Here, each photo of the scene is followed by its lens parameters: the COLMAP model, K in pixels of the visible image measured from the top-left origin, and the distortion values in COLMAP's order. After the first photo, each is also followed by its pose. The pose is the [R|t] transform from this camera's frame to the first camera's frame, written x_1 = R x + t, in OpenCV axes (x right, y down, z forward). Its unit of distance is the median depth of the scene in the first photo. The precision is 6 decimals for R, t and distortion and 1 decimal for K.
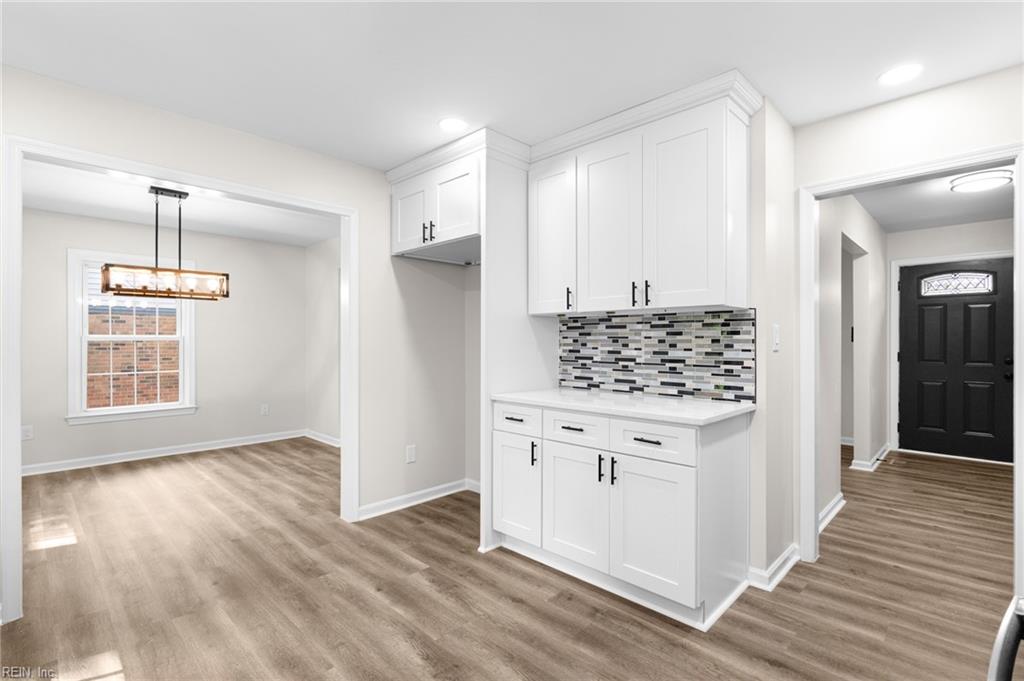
lens RADIAL K [[480.0, 0, 519.4], [0, 480.0, 341.8], [0, 0, 1]] dist [-0.007384, 0.004931]
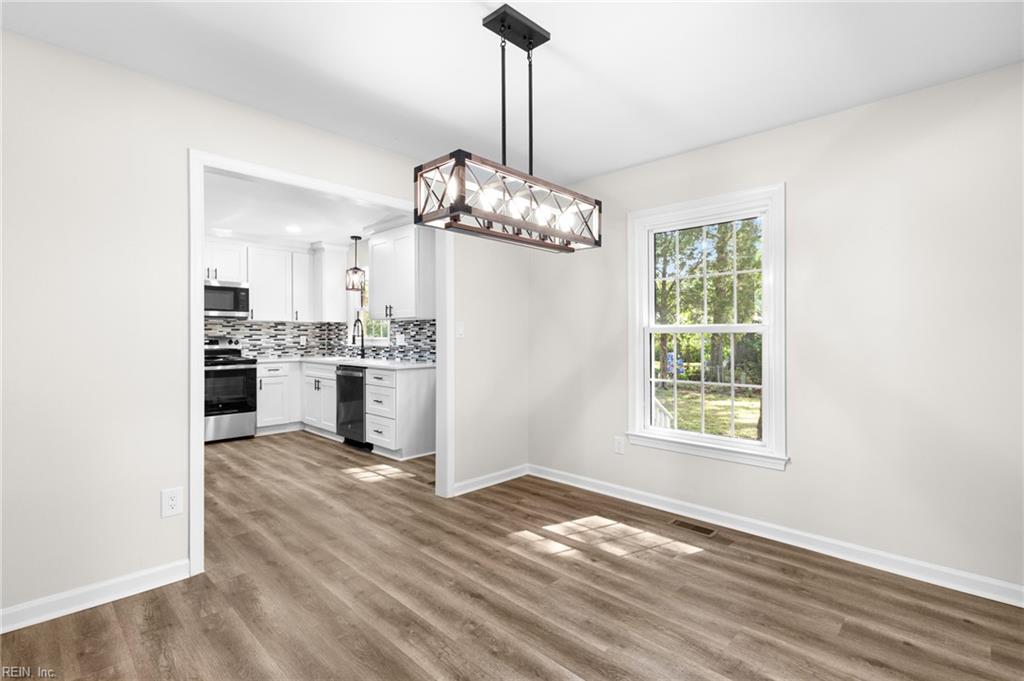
lens RADIAL K [[480.0, 0, 512.9], [0, 480.0, 340.1], [0, 0, 1]] dist [-0.007384, 0.004931]
pose [[-0.999967, -0.002832, 0.007587, -0.980719], [-0.002753, 0.999942, 0.010417, 0.007379], [-0.007616, 0.010395, -0.999917, 1.990876]]
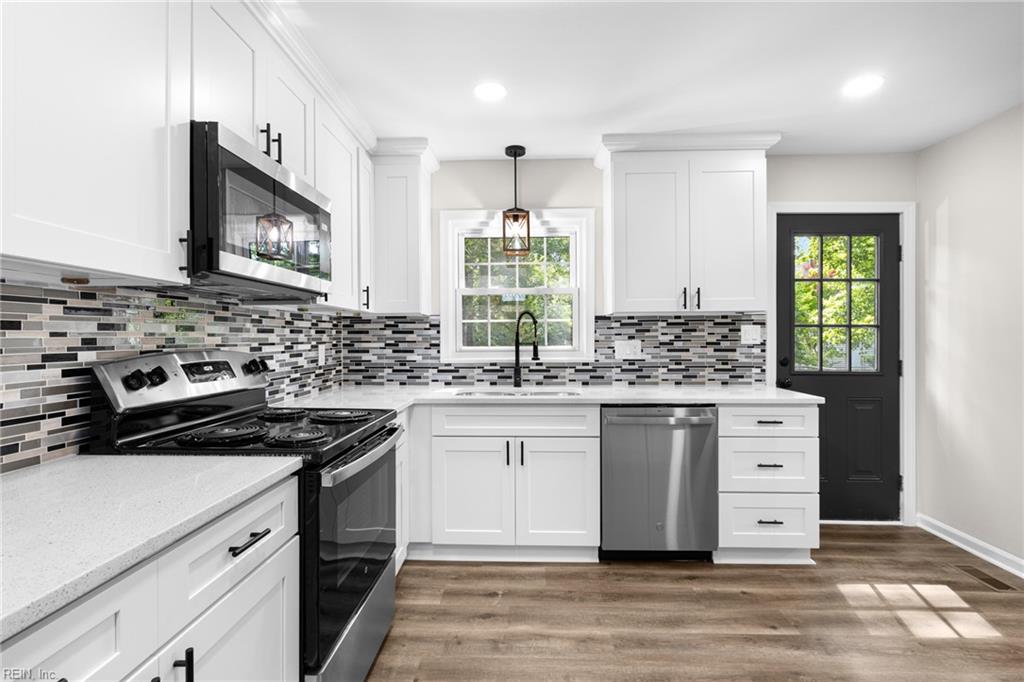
lens RADIAL K [[480.0, 0, 505.0], [0, 480.0, 336.4], [0, 0, 1]] dist [-0.007384, 0.004931]
pose [[-0.750297, 0.000701, -0.661100, 0.426515], [0.000092, 1.000000, 0.000956, -0.003469], [0.661101, 0.000657, -0.750297, 0.703138]]
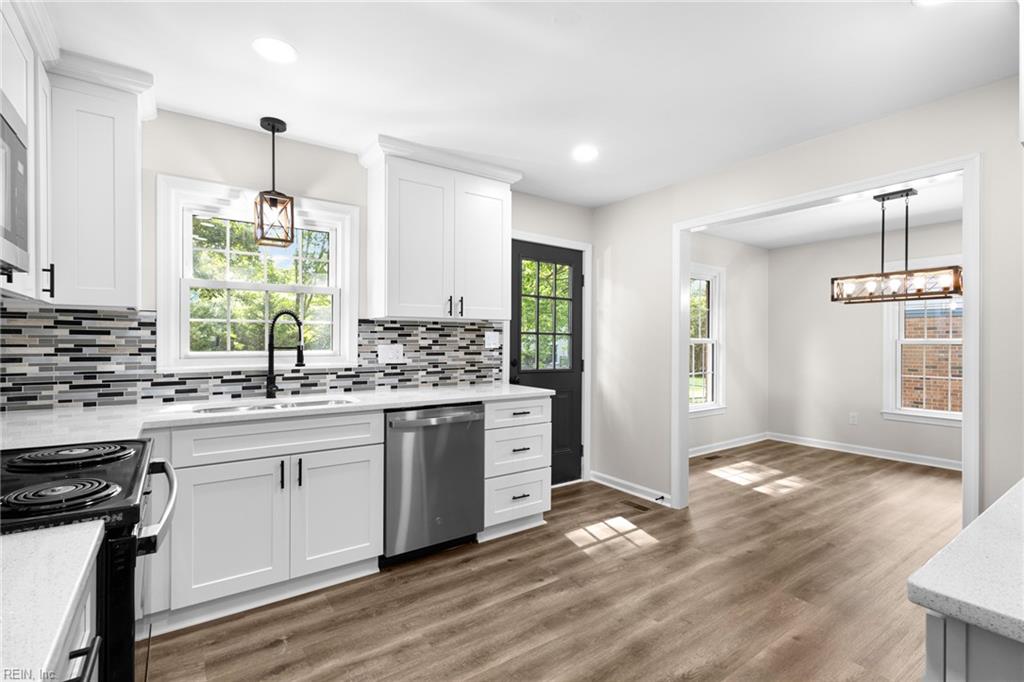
lens RADIAL K [[480.0, 0, 511.2], [0, 480.0, 341.1], [0, 0, 1]] dist [-0.007384, 0.004931]
pose [[-0.184420, -0.003157, -0.982842, 0.520724], [-0.007494, 0.999970, -0.001806, -0.001394], [0.982819, 0.007033, -0.184439, 0.538965]]
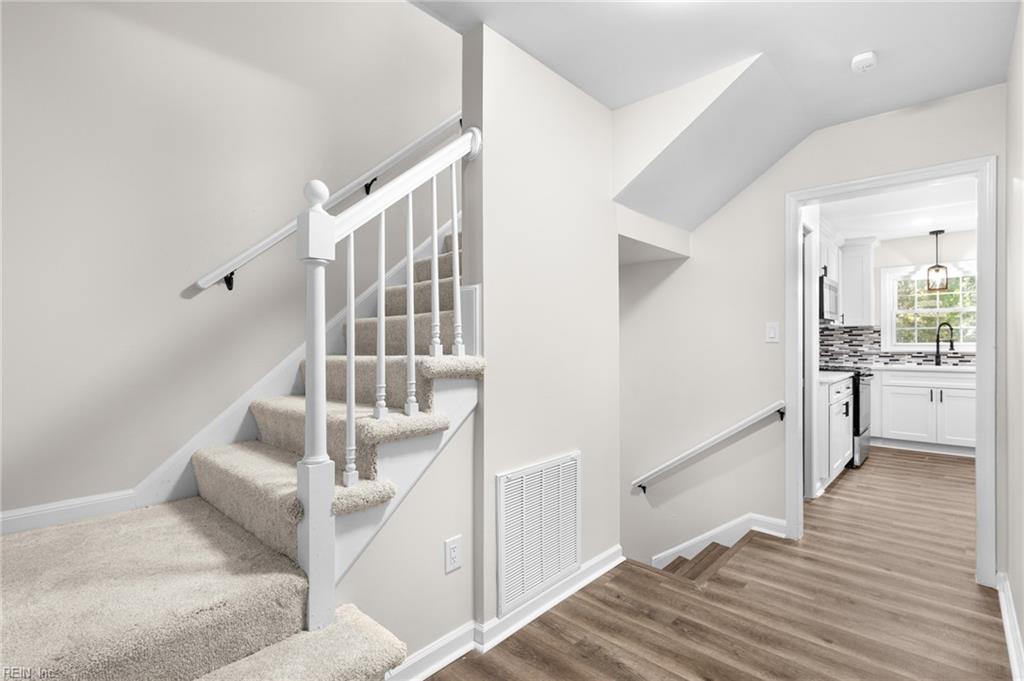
lens RADIAL K [[480.0, 0, 508.2], [0, 480.0, 343.4], [0, 0, 1]] dist [-0.007384, 0.004931]
pose [[-0.999798, 0.003584, -0.019760, 1.428848], [0.003457, 0.999973, 0.006471, 0.004574], [0.019783, 0.006402, -0.999784, 1.770536]]
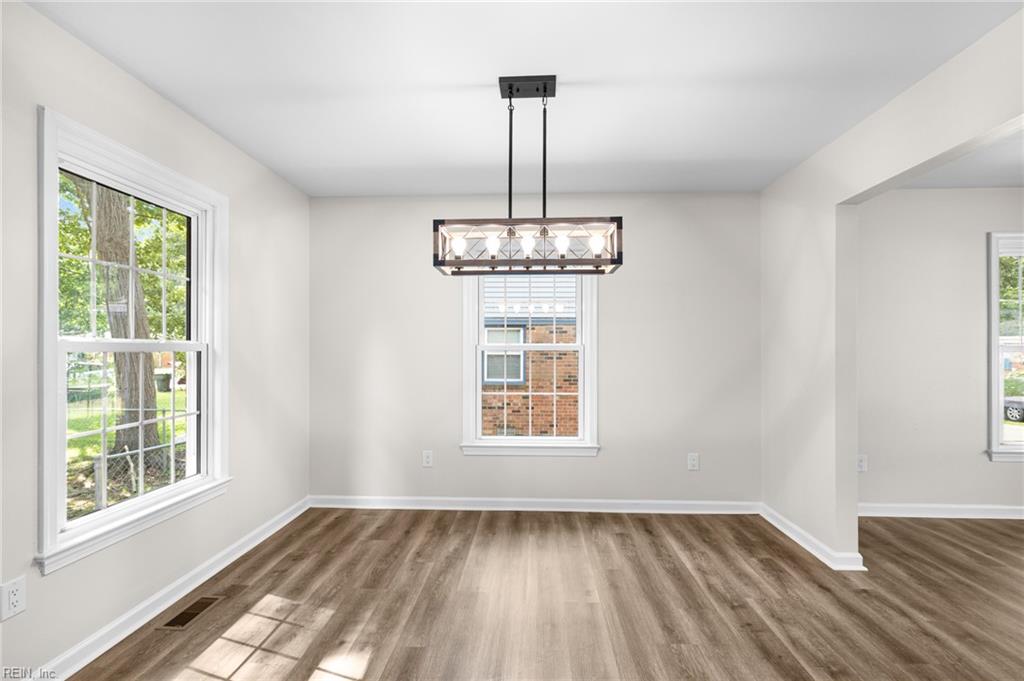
lens RADIAL K [[480.0, 0, 510.6], [0, 480.0, 347.1], [0, 0, 1]] dist [-0.007384, 0.004931]
pose [[0.654124, -0.004946, -0.756371, -0.431195], [-0.002486, 0.999959, -0.008689, -0.001757], [0.756383, 0.007564, 0.654085, 0.827917]]
